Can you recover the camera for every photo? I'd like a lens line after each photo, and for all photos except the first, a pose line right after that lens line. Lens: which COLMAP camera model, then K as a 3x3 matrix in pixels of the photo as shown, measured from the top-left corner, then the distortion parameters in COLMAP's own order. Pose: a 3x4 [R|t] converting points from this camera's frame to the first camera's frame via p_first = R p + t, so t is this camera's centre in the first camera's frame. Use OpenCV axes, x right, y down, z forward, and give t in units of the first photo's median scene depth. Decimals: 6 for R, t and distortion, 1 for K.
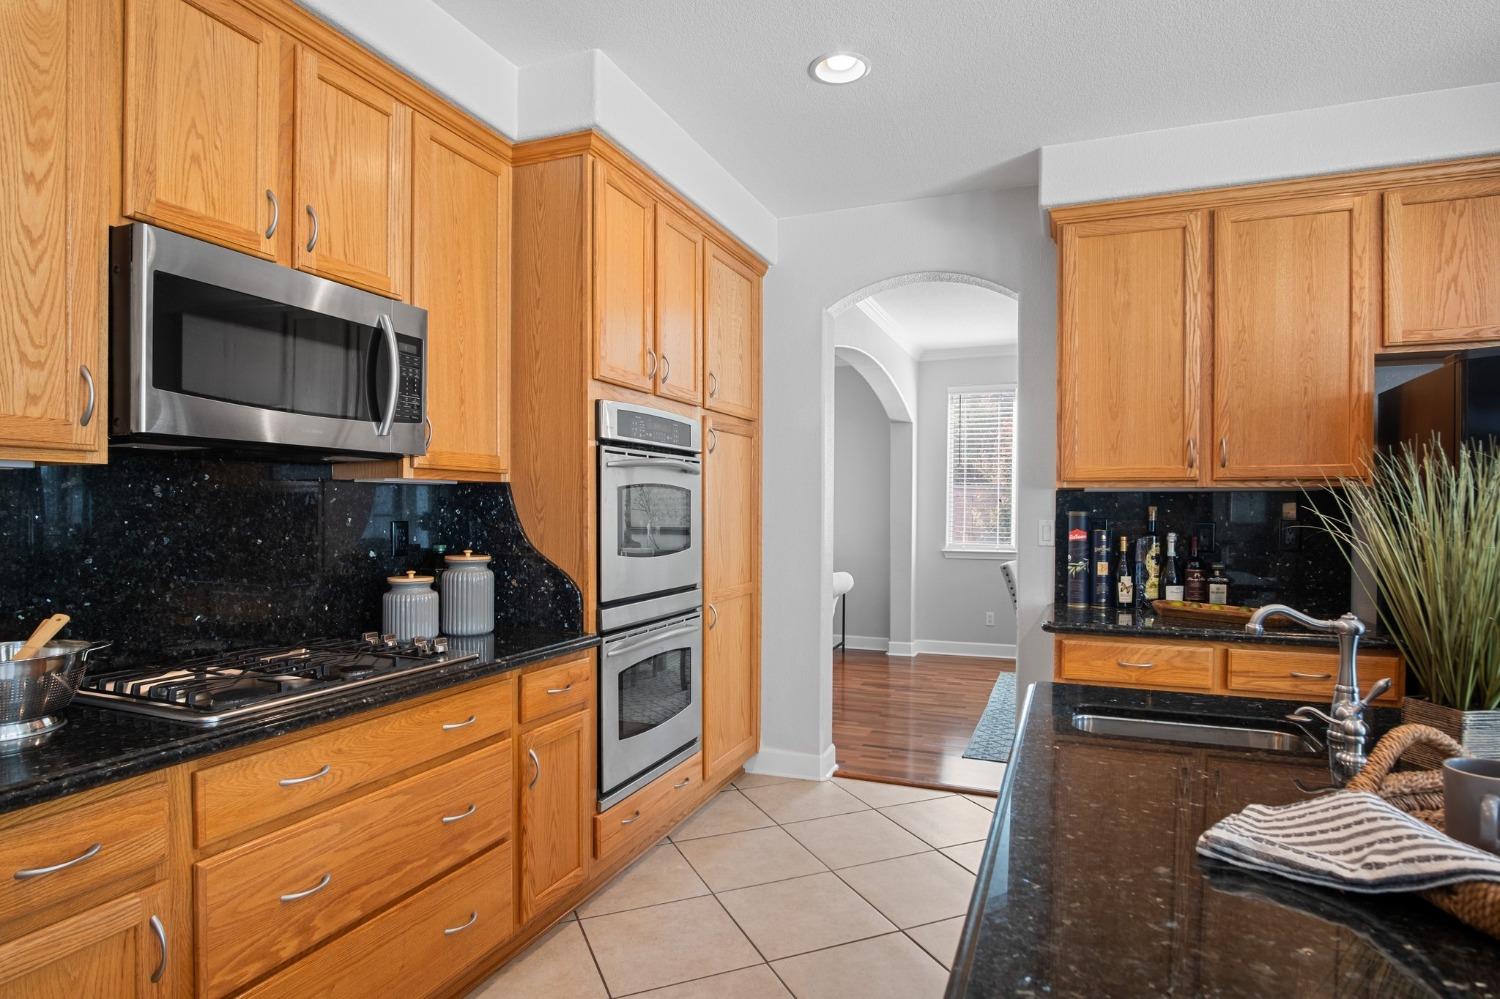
lens RADIAL K [[808.6, 0, 750.4], [0, 808.6, 519.9], [0, 0, 1]] dist [-0.033358, 0.008278]
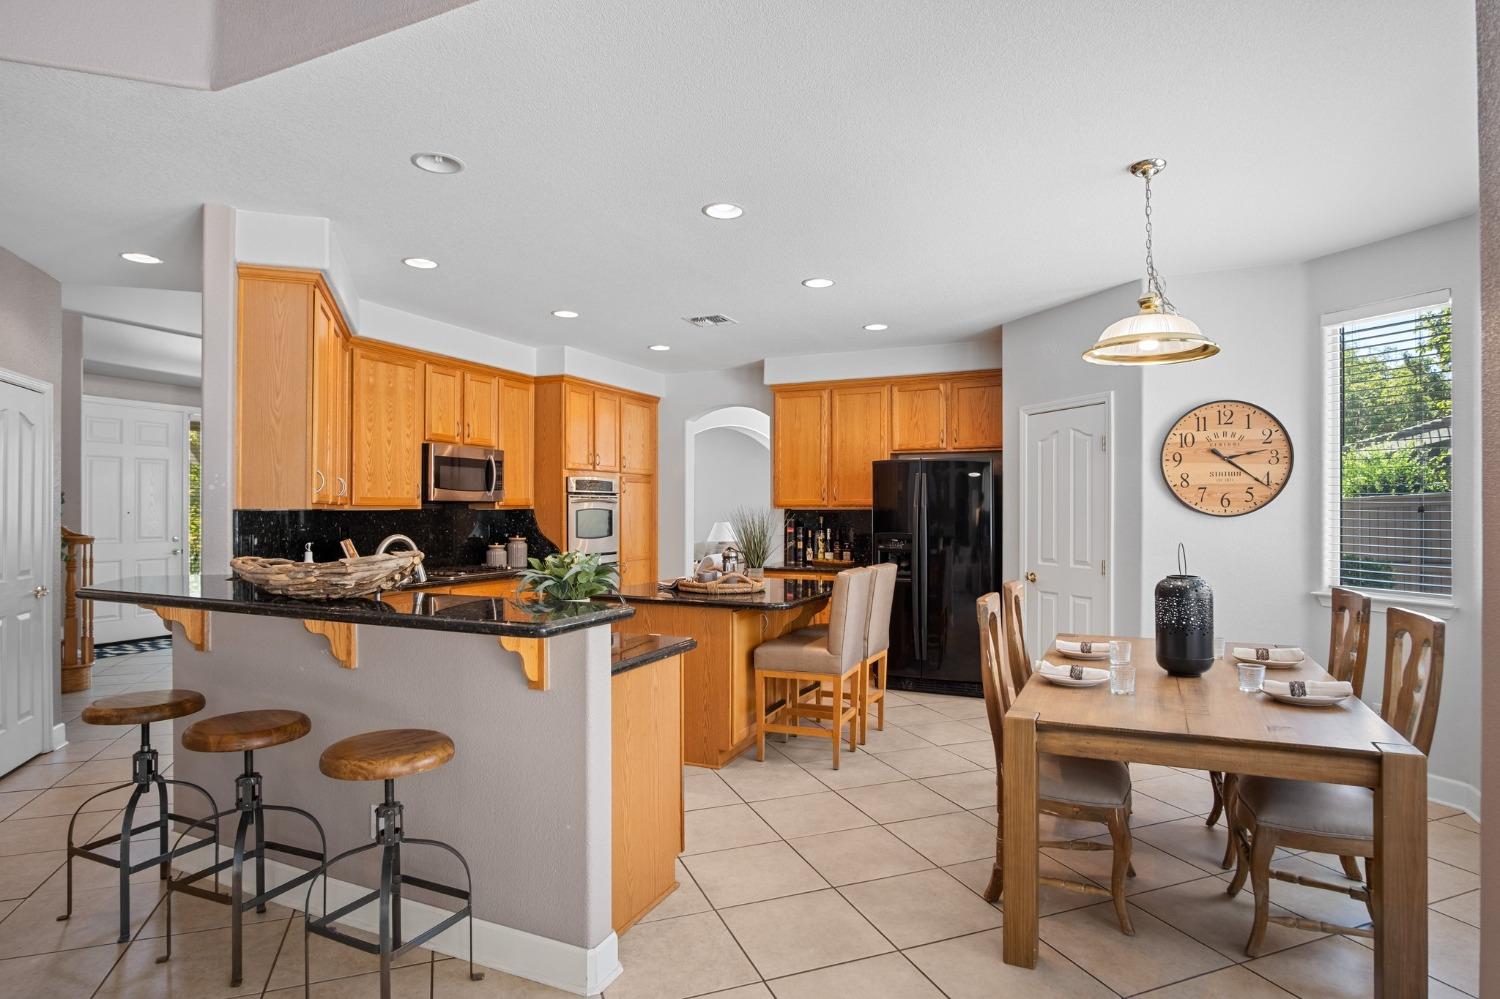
lens RADIAL K [[808.6, 0, 745.2], [0, 808.6, 506.1], [0, 0, 1]] dist [-0.033358, 0.008278]
pose [[0.998863, -0.003155, -0.047575, 0.500210], [0.002329, 0.999846, -0.017415, -0.009563], [0.047623, 0.017285, 0.998716, -1.543394]]
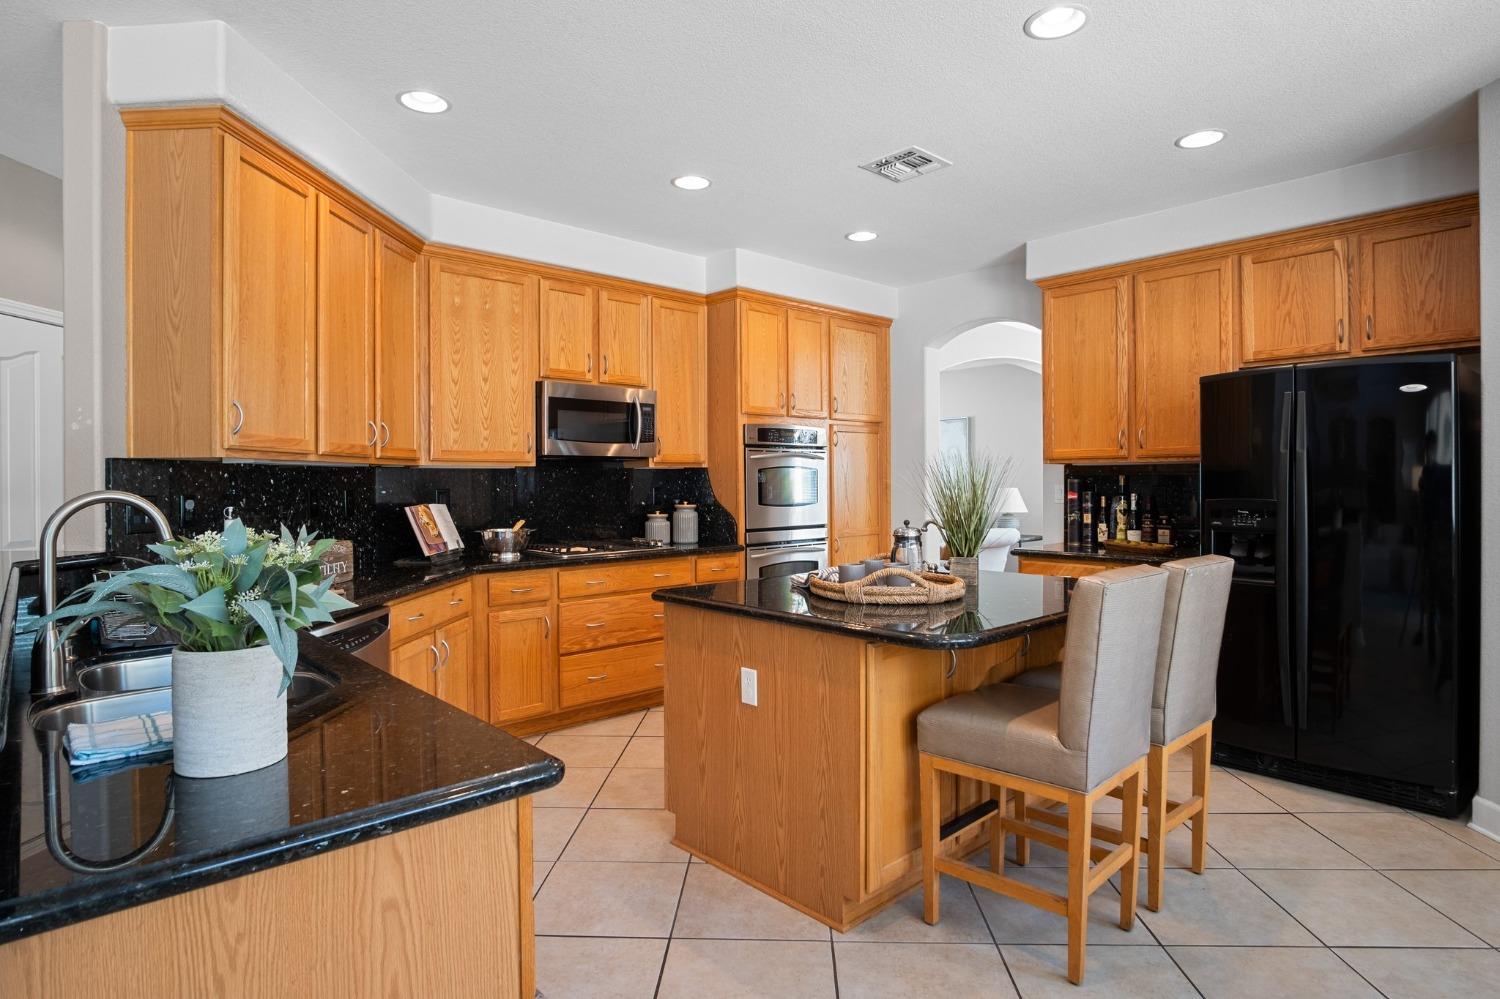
lens RADIAL K [[808.6, 0, 746.1], [0, 808.6, 486.7], [0, 0, 1]] dist [-0.033358, 0.008278]
pose [[0.899533, -0.005461, -0.436819, 0.659155], [0.003134, 0.999977, -0.006048, 0.012997], [0.436842, 0.004072, 0.899529, -0.740195]]
